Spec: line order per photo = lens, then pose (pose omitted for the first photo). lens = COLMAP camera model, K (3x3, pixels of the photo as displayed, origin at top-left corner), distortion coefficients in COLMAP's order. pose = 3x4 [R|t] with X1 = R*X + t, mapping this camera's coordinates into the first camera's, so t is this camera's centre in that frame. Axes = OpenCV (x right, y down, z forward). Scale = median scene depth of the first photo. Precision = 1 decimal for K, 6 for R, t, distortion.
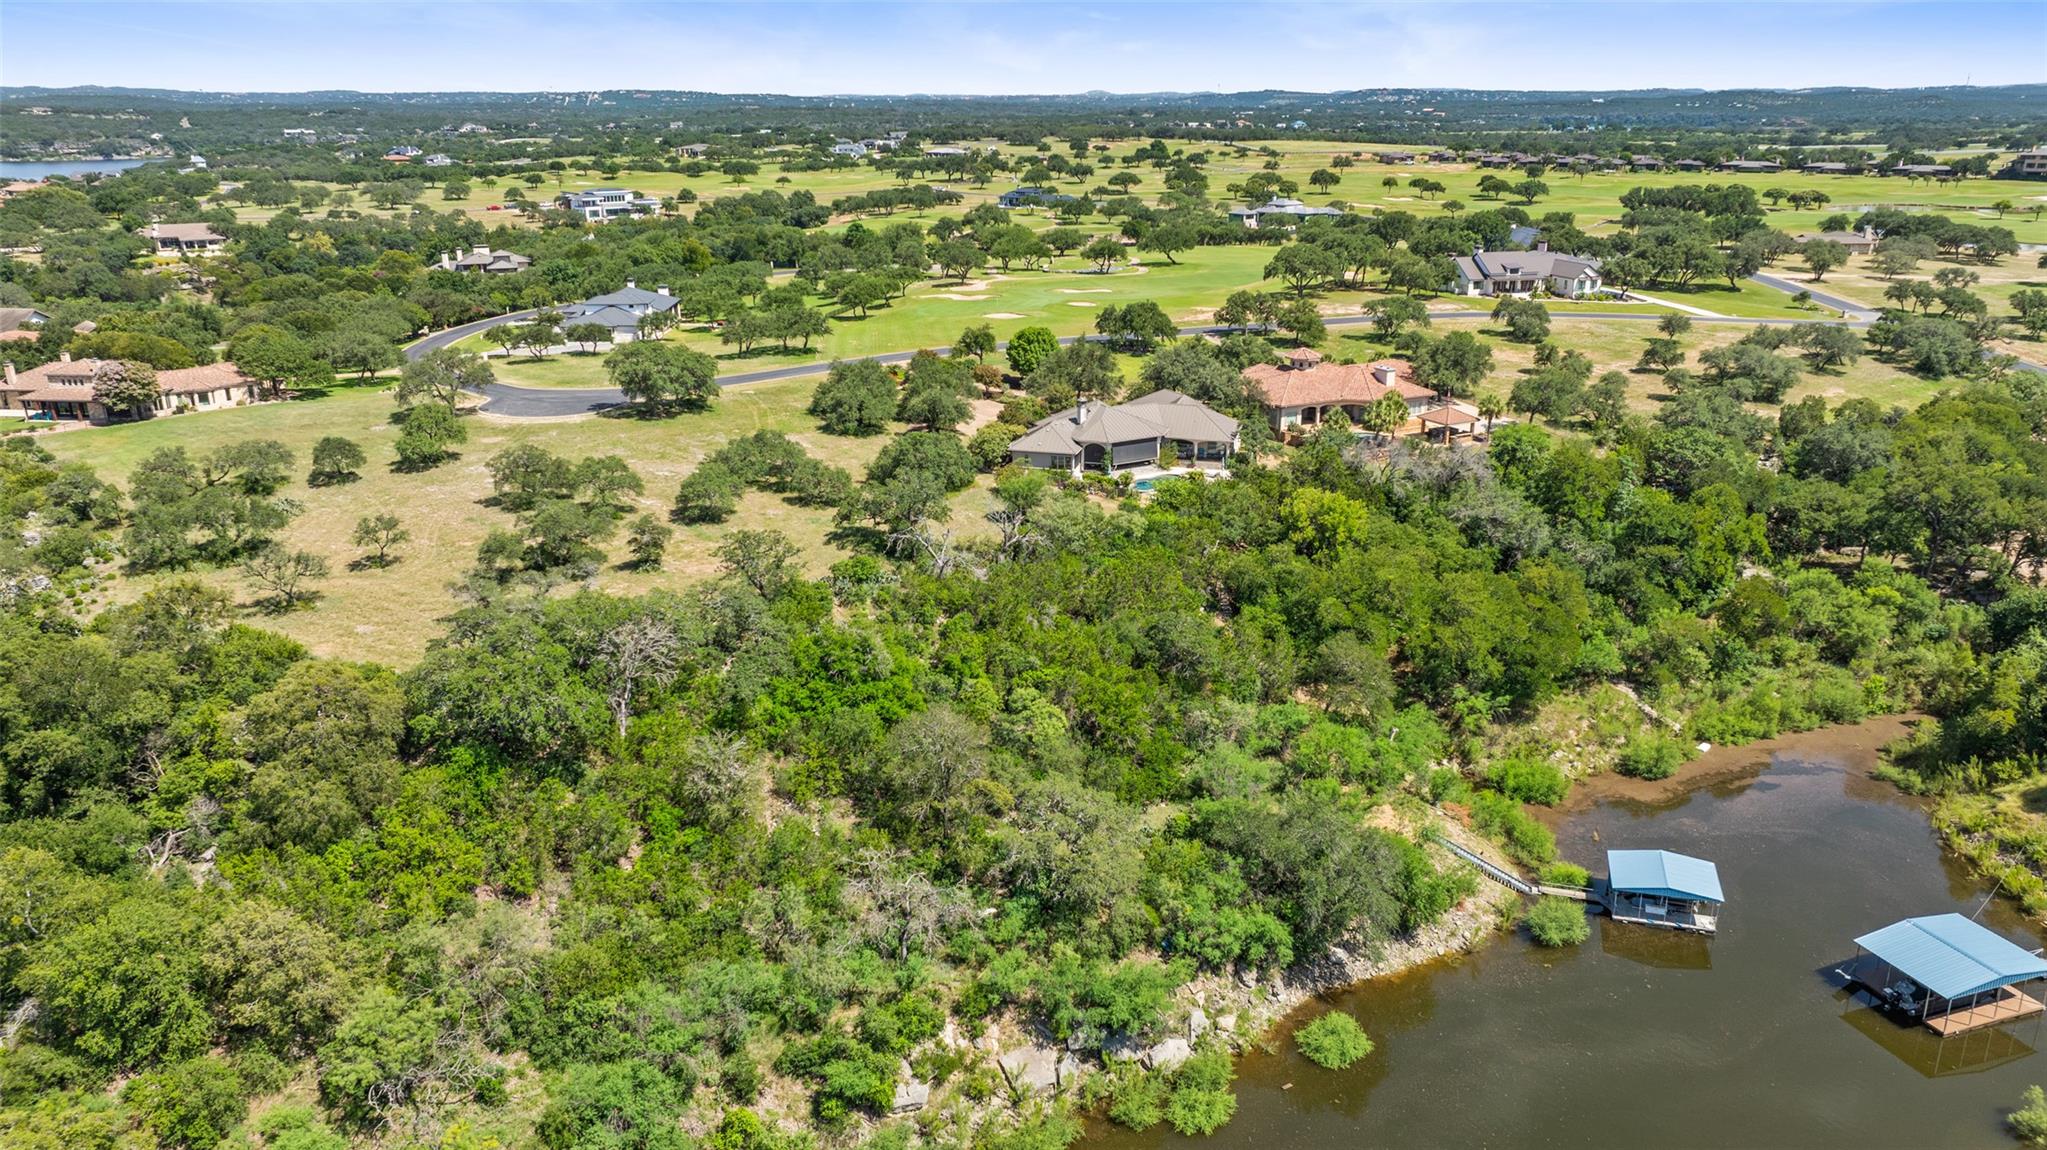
lens RADIAL K [[1456.7, 0, 1044.7], [0, 1456.7, 543.1], [0, 0, 1]] dist [-0.013344, -0.000616]
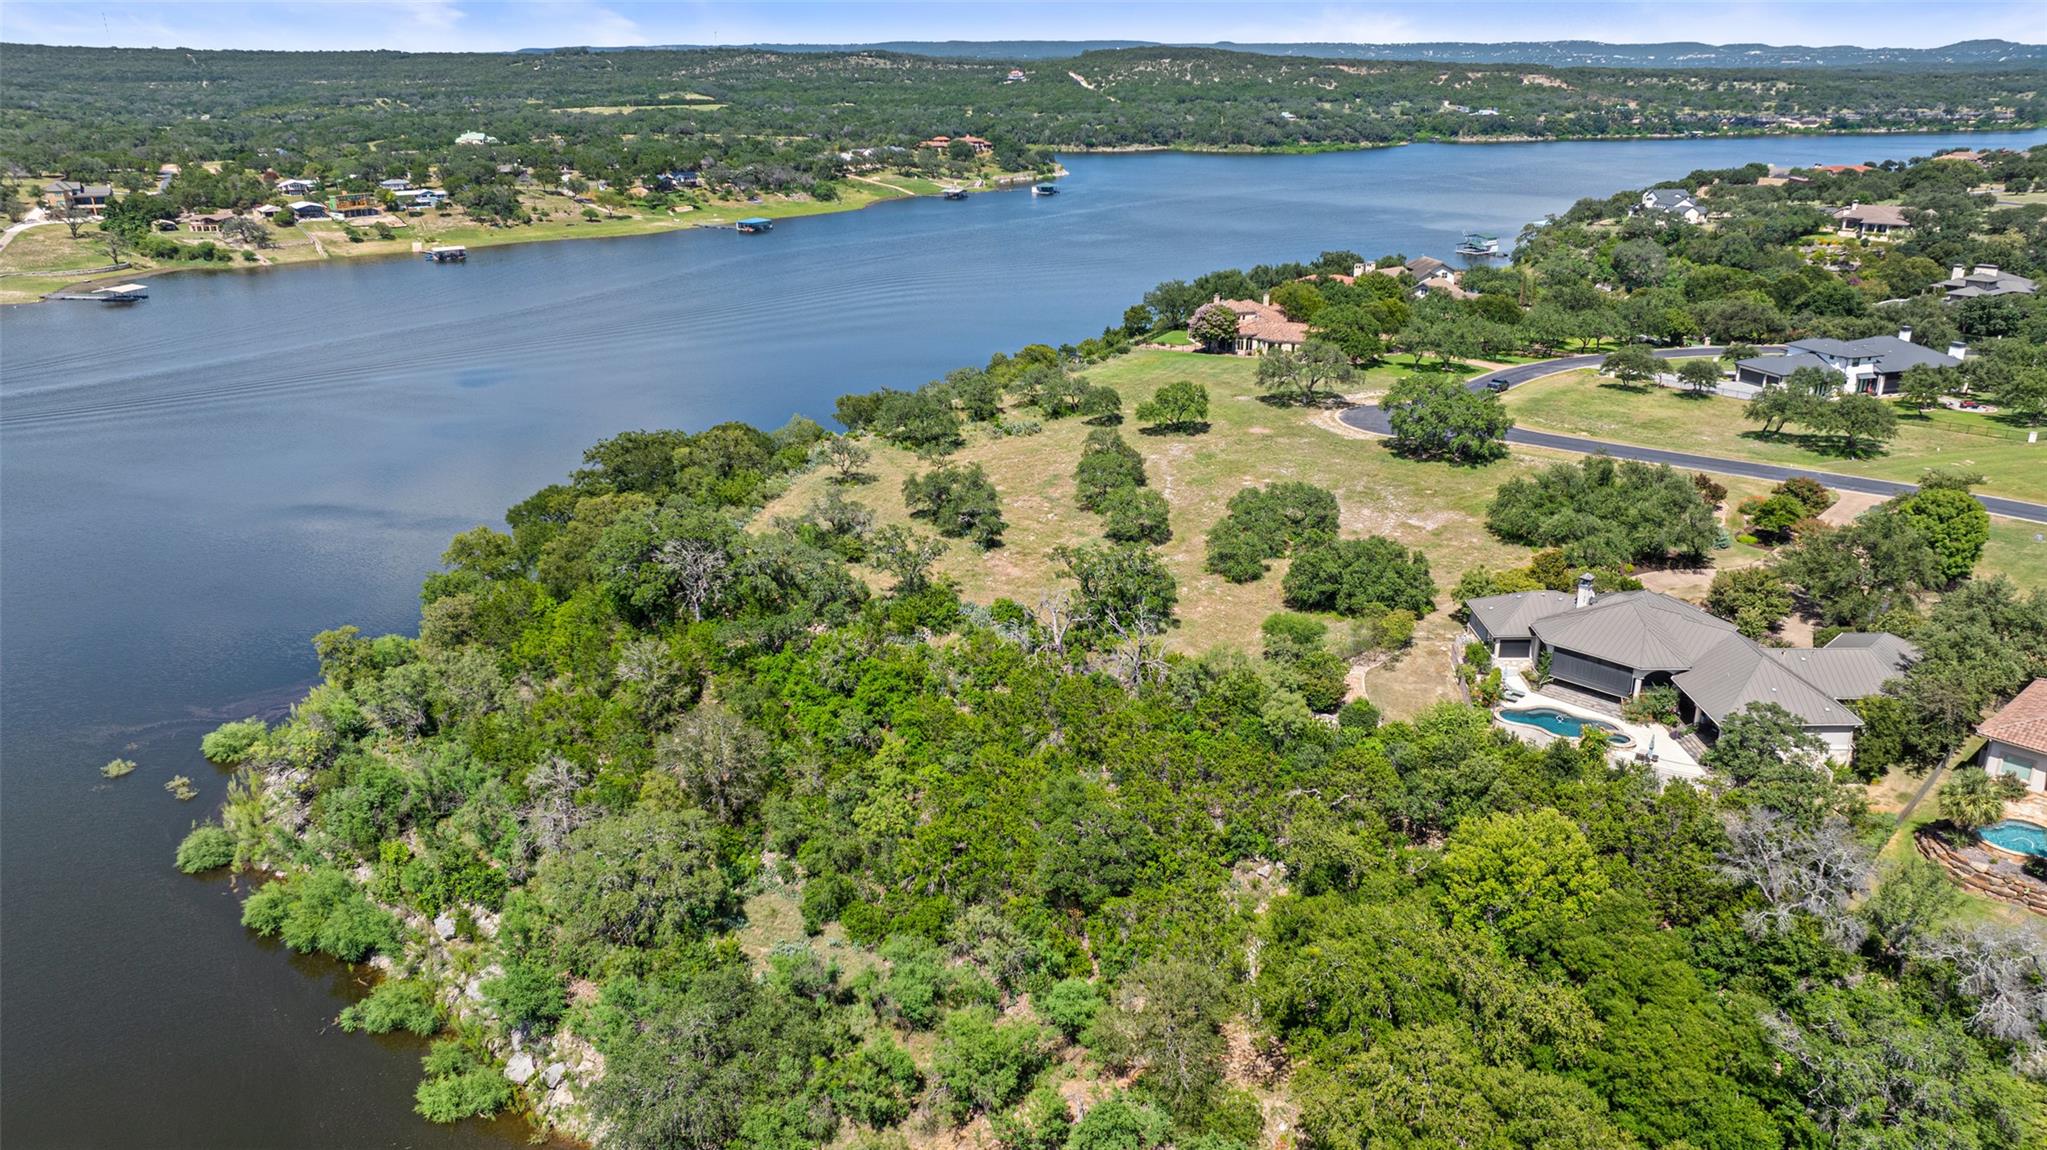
lens RADIAL K [[1446.6, 0, 1023.5], [0, 1446.6, 575.0], [0, 0, 1]] dist [-0.037264, 0.061610]
pose [[0.245091, 0.328961, -0.911984, 0.647154], [-0.285057, 0.923546, 0.256524, -0.220514], [0.926646, 0.197096, 0.320126, 0.608724]]
